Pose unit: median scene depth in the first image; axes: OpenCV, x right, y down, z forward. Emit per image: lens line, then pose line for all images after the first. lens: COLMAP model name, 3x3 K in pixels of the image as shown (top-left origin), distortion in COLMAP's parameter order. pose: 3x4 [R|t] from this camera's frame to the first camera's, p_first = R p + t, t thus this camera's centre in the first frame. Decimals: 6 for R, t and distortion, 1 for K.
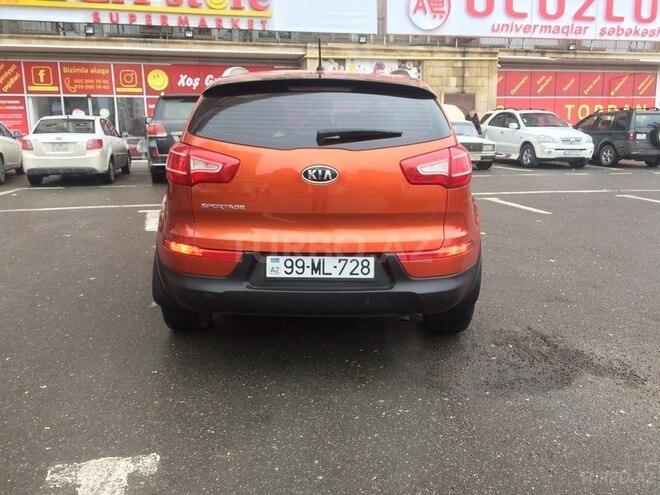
lens RADIAL K [[562.4, 0, 320.1], [0, 562.4, 247.6], [0, 0, 1]] dist [0.071194, -0.085060]
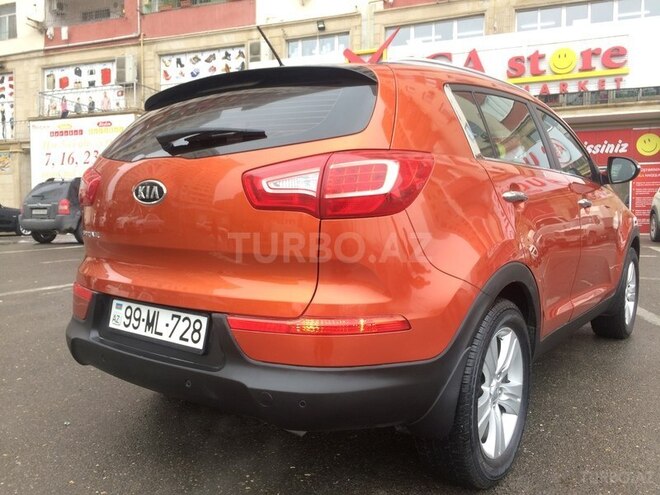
lens RADIAL K [[562.4, 0, 320.1], [0, 562.4, 247.6], [0, 0, 1]] dist [0.071194, -0.085060]
pose [[0.793810, 0.047574, -0.606302, 0.507090], [-0.129587, 0.987272, -0.092197, -0.017100], [0.594199, 0.151756, 0.789872, 0.463934]]
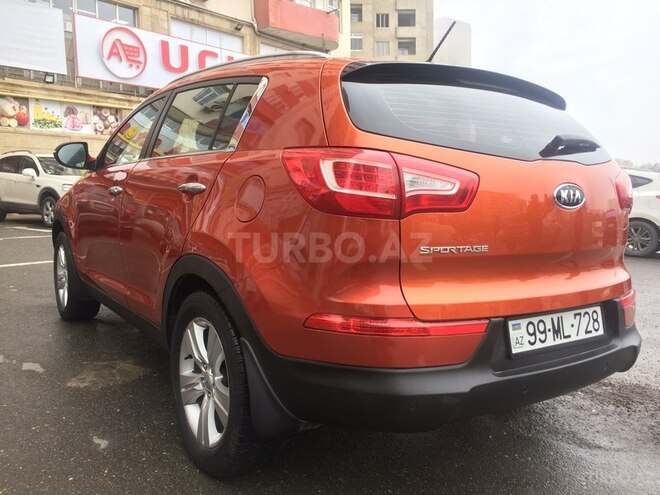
lens RADIAL K [[562.4, 0, 320.1], [0, 562.4, 247.6], [0, 0, 1]] dist [0.071194, -0.085060]
pose [[0.827641, -0.046393, 0.559337, -0.543292], [0.102052, 0.992404, -0.068693, -0.040007], [-0.551901, 0.113935, 0.826089, 0.483305]]
